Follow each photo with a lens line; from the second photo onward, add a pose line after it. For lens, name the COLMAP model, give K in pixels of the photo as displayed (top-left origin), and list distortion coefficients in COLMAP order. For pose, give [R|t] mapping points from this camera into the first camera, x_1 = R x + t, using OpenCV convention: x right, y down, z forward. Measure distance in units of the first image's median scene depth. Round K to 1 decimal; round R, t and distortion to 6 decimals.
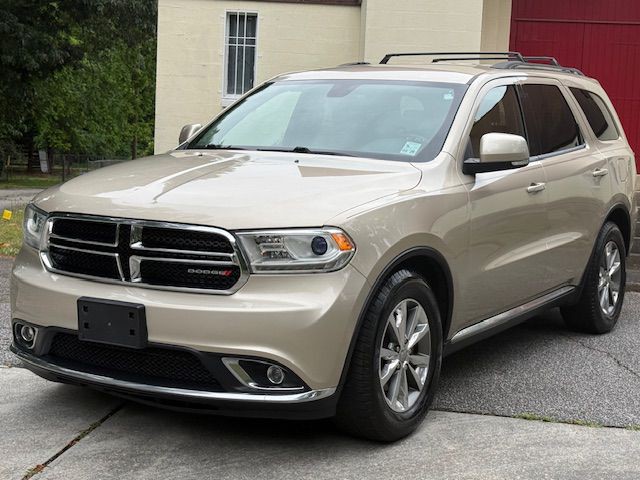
lens RADIAL K [[1087.4, 0, 320.0], [0, 1087.4, 240.0], [0, 0, 1]] dist [0.108629, 0.097903]
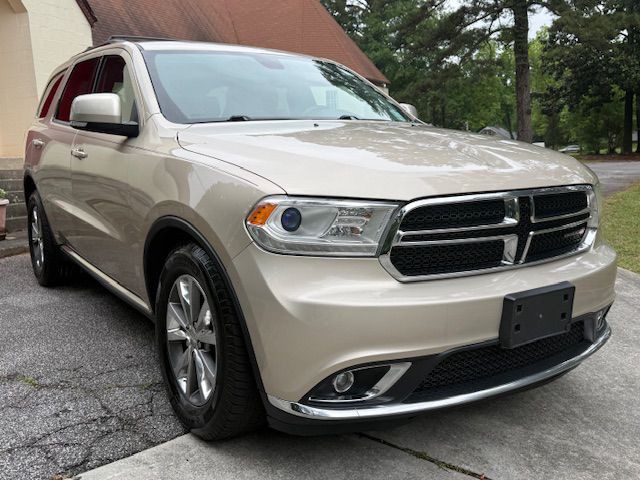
lens RADIAL K [[609.1, 0, 320.0], [0, 609.1, 240.0], [0, 0, 1]] dist [0.130124, -0.253571]
pose [[0.422727, -0.179218, 0.888359, -0.646541], [0.114610, 0.982953, 0.143765, -0.064963], [-0.898981, 0.041041, 0.436061, 0.905915]]
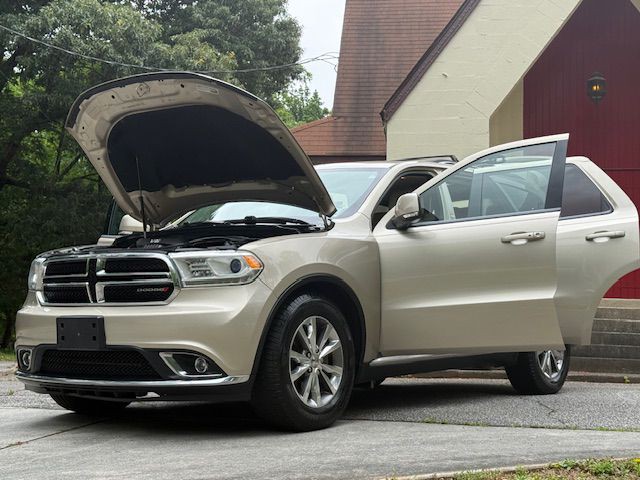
lens RADIAL K [[1066.4, 0, 320.0], [0, 1066.4, 240.0], [0, 0, 1]] dist [0.125176, 0.048725]
pose [[0.995113, -0.035018, -0.092325, 0.205139], [0.017954, 0.983585, -0.179549, 0.192972], [0.097097, 0.177014, 0.979407, -0.230740]]
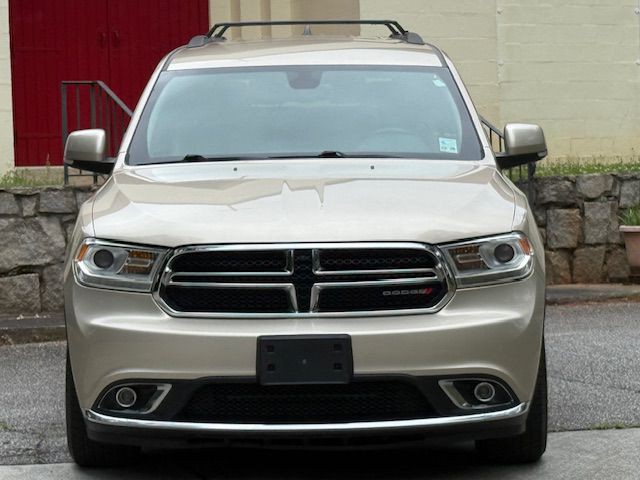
lens RADIAL K [[2107.1, 0, 320.0], [0, 2107.1, 240.0], [0, 0, 1]] dist [0.188946, 1.218580]
pose [[0.856695, -0.080579, 0.509490, -1.009938], [0.093484, 0.995621, 0.000273, -0.020412], [-0.507281, 0.047395, 0.860477, -0.474316]]
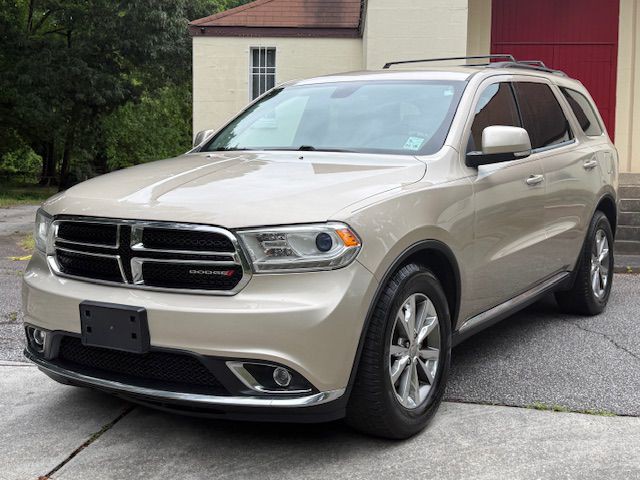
lens RADIAL K [[850.4, 0, 315.3], [0, 850.4, 237.6], [0, 0, 1]] dist [0.161978, -0.299667]
pose [[0.999308, -0.027974, -0.024532, 0.009872], [0.028044, 0.999604, 0.002496, -0.000800], [0.024452, -0.003182, 0.999696, 0.228703]]
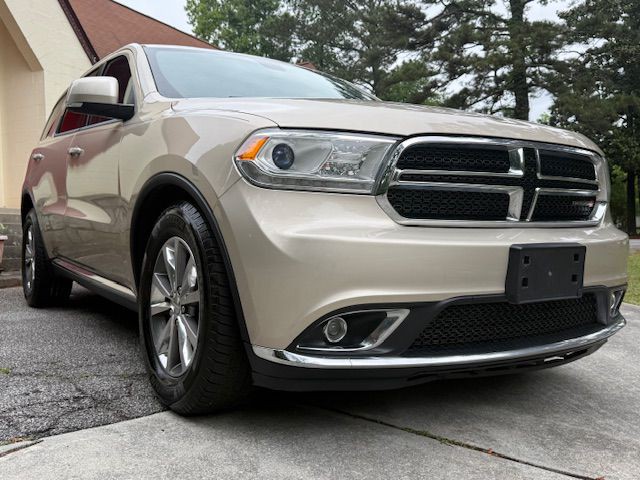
lens RADIAL K [[609.1, 0, 320.0], [0, 609.1, 240.0], [0, 0, 1]] dist [0.130124, -0.253571]
pose [[0.431756, -0.055962, 0.900253, -0.630290], [0.096912, 0.995174, 0.015384, 0.029033], [-0.896769, 0.080603, 0.435096, 0.915903]]
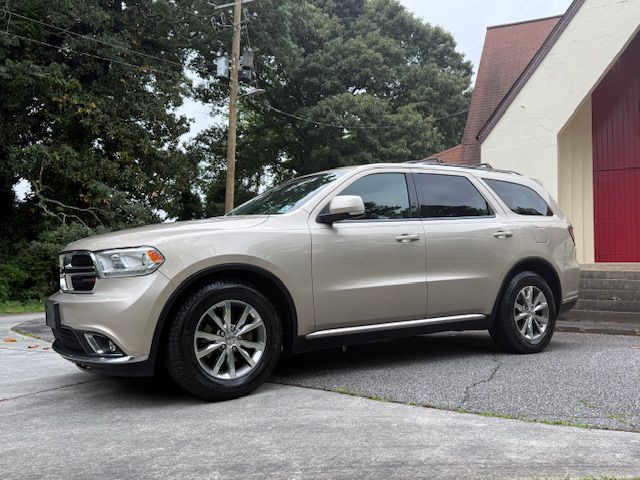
lens RADIAL K [[576.9, 0, 328.8], [0, 576.9, 250.6], [0, 0, 1]] dist [0.065923, -0.000494]
pose [[0.908002, -0.053477, -0.415539, 0.534039], [-0.006487, 0.989907, -0.141567, 0.098932], [0.418915, 0.131239, 0.898491, 0.356446]]
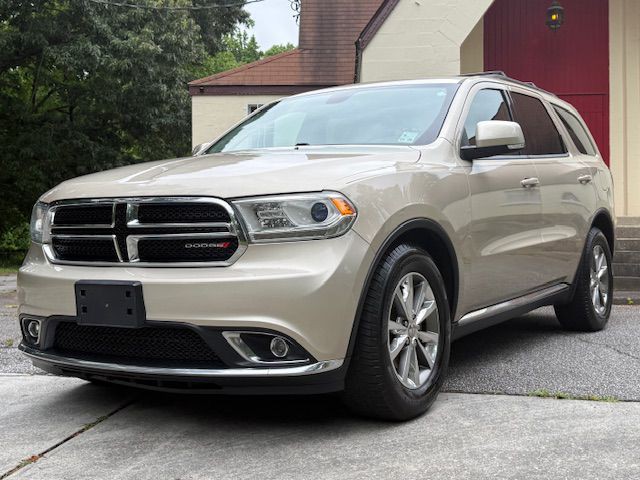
lens RADIAL K [[852.2, 0, 317.1], [0, 852.2, 243.3], [0, 0, 1]] dist [0.119028, -0.063560]
pose [[0.998753, -0.045734, -0.020004, 0.010545], [0.043947, 0.995652, -0.082127, 0.088990], [0.023673, 0.081146, 0.996421, 0.232427]]
